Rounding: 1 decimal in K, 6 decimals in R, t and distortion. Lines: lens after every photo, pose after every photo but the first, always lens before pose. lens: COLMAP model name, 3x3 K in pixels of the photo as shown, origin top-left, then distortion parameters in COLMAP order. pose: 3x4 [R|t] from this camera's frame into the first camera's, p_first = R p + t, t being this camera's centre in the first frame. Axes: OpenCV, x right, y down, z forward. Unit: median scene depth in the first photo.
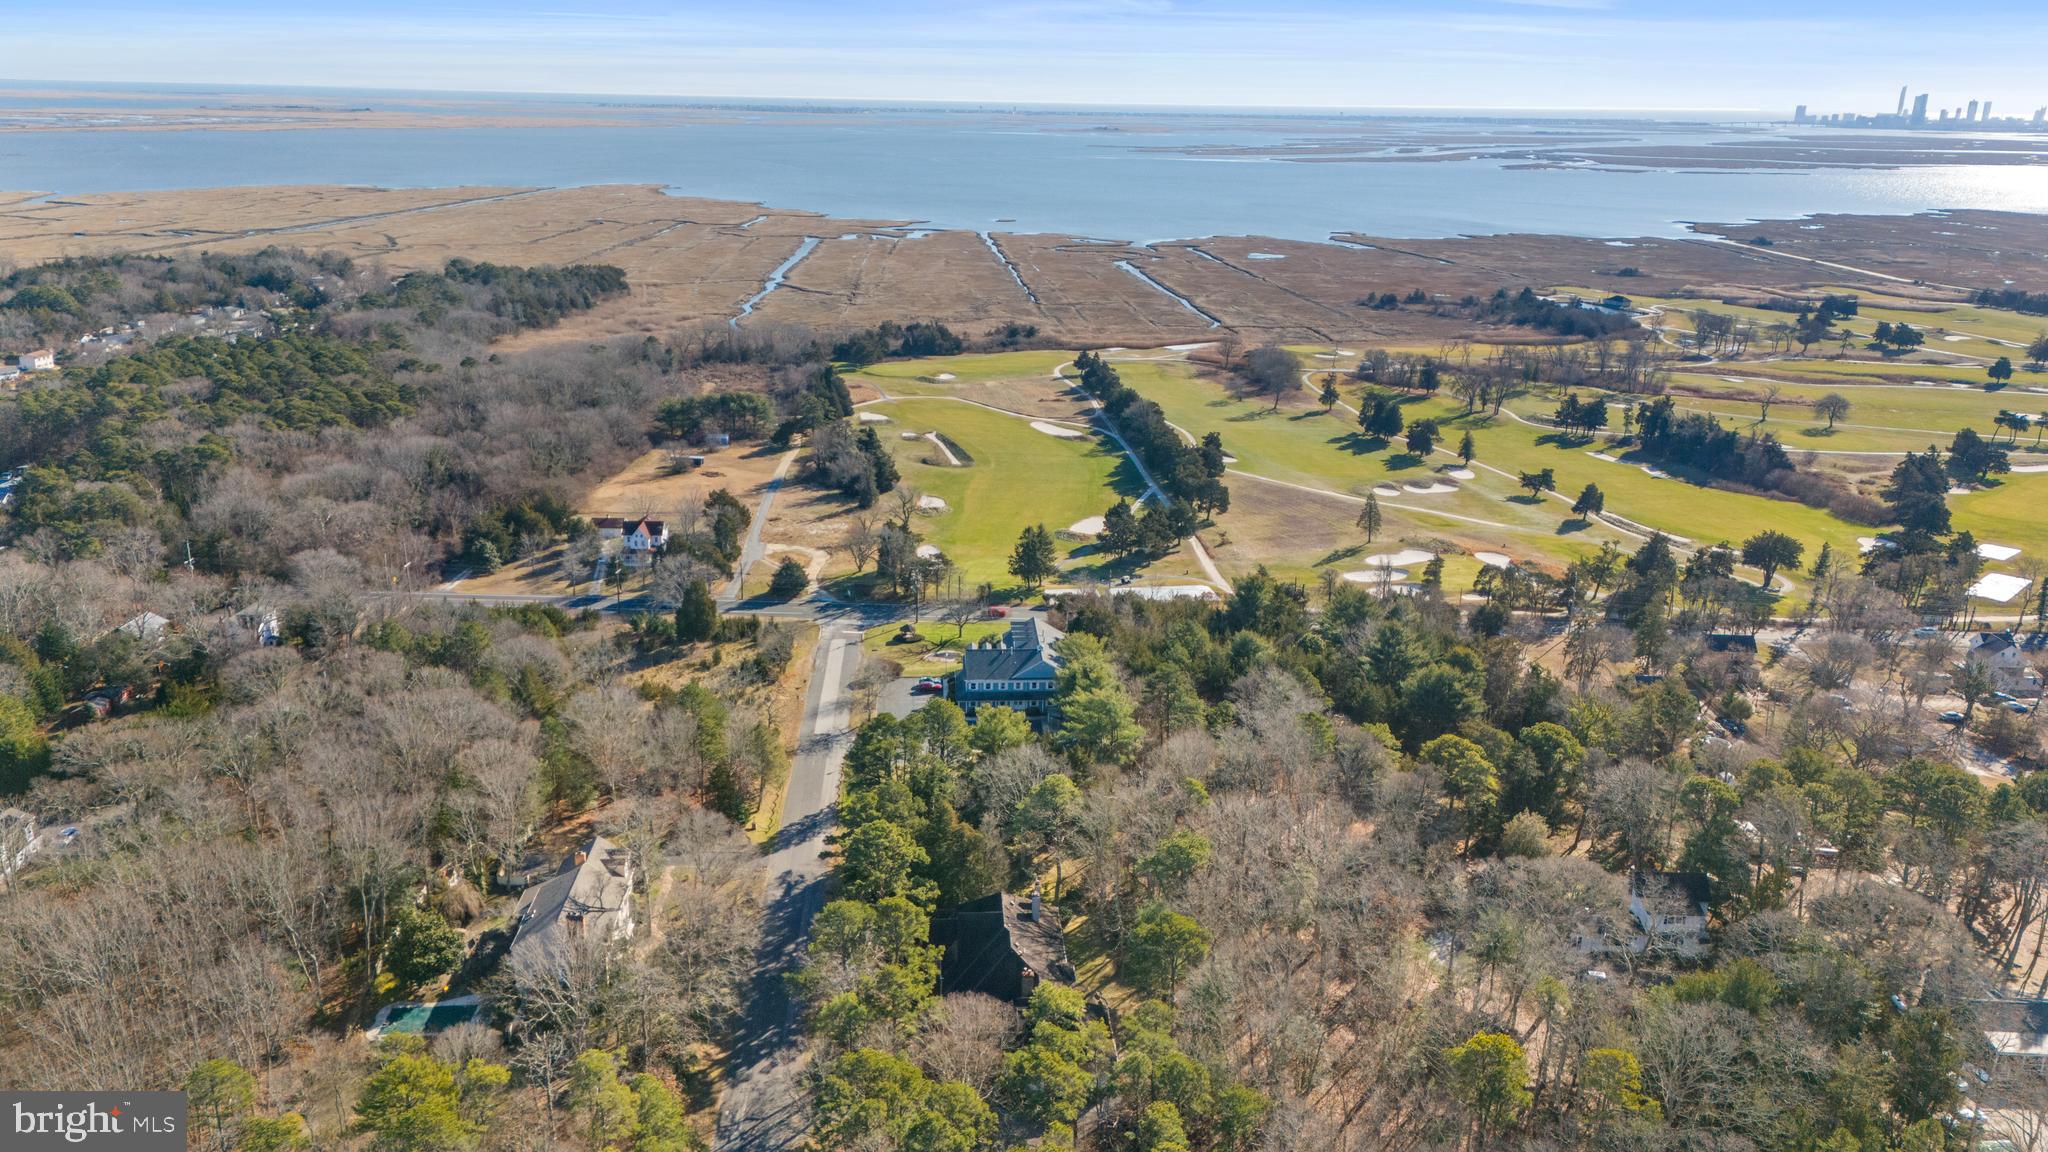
lens RADIAL K [[1452.1, 0, 1027.0], [0, 1452.1, 580.6], [0, 0, 1]] dist [-0.007044, -0.008885]
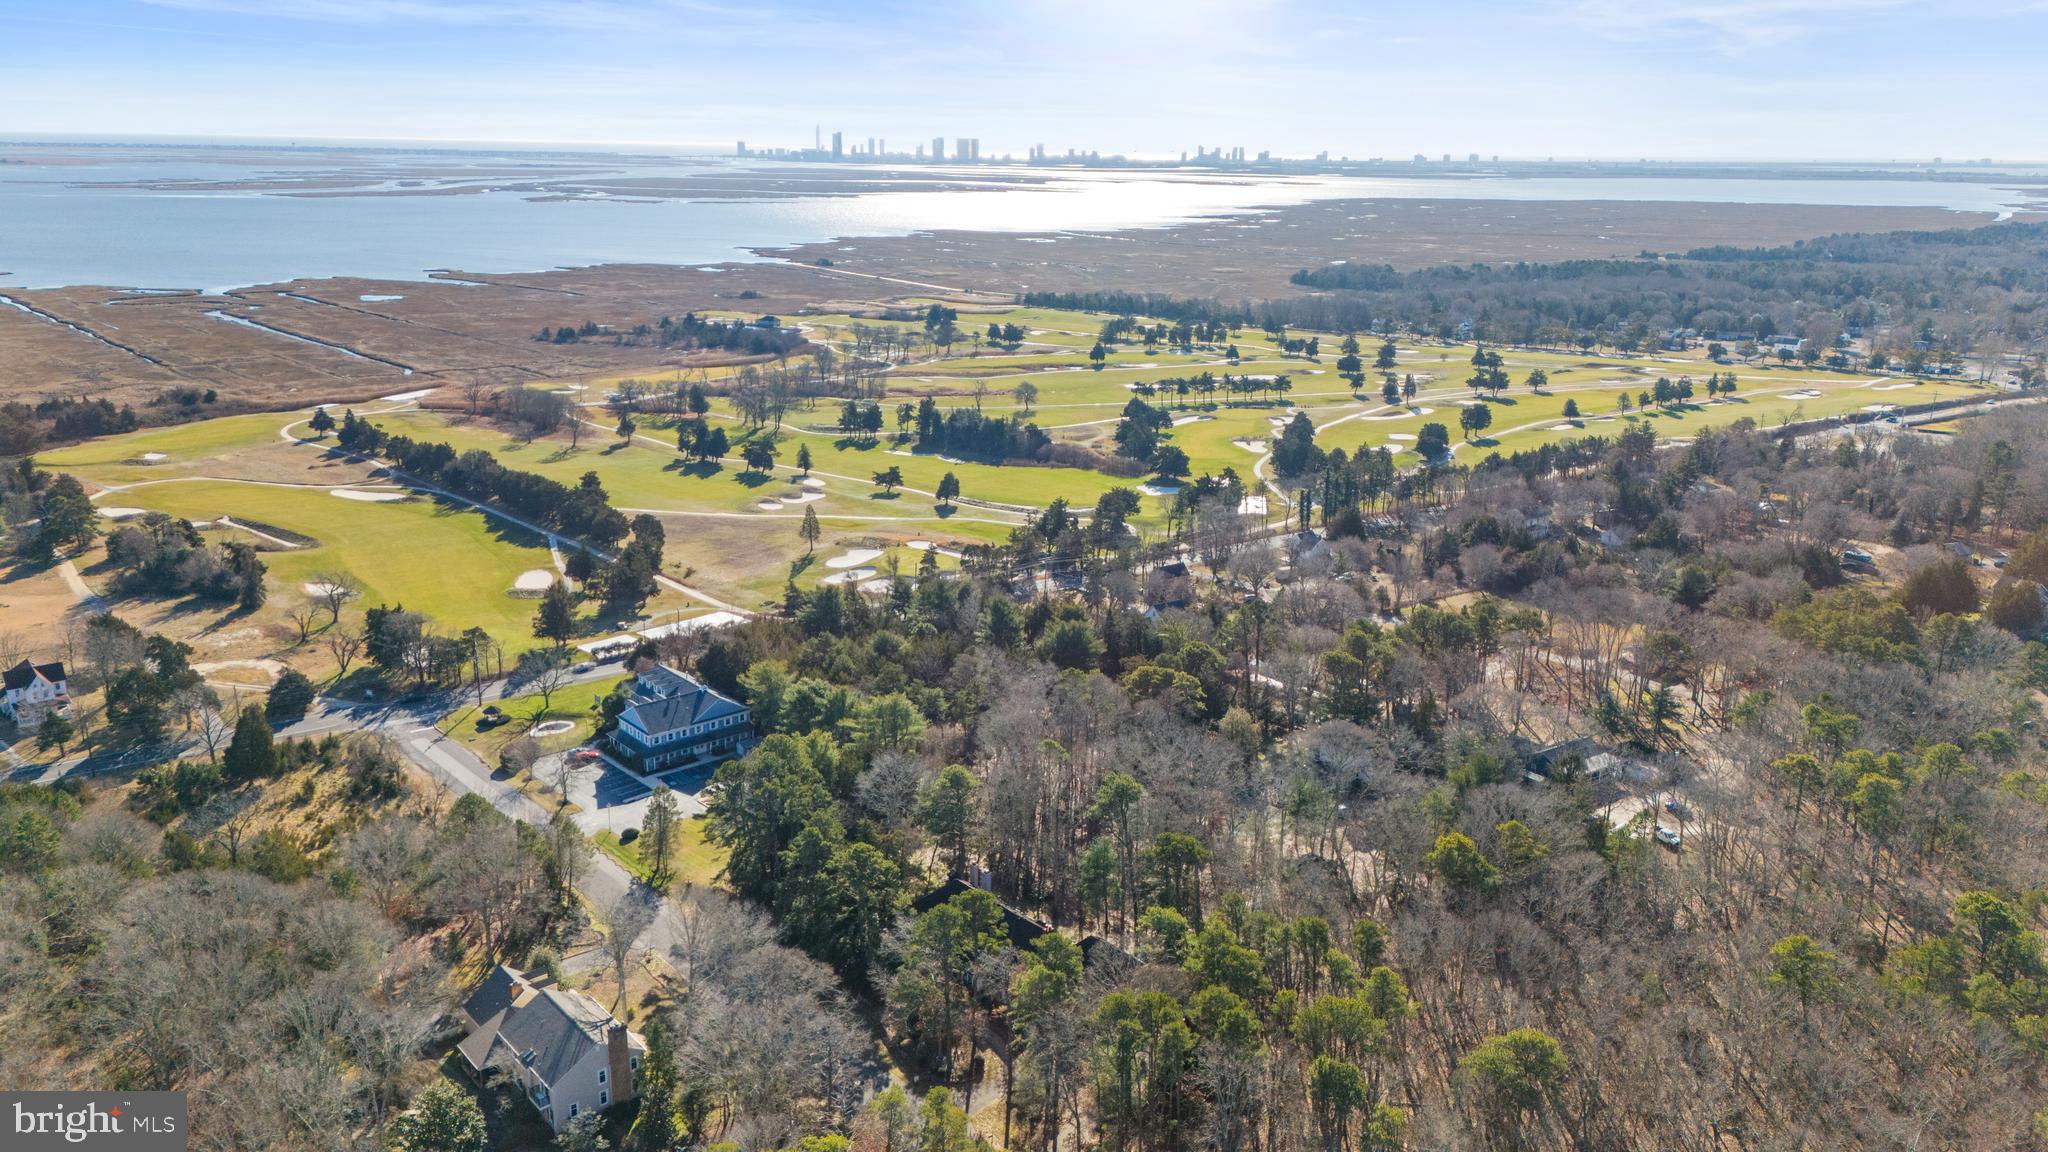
lens RADIAL K [[1452.1, 0, 1028.1], [0, 1452.1, 574.4], [0, 0, 1]] dist [-0.007044, -0.008885]
pose [[0.774228, -0.166369, 0.610649, -0.196129], [0.180877, 0.982755, 0.038417, -0.013534], [-0.606510, 0.080709, 0.790969, 0.031112]]
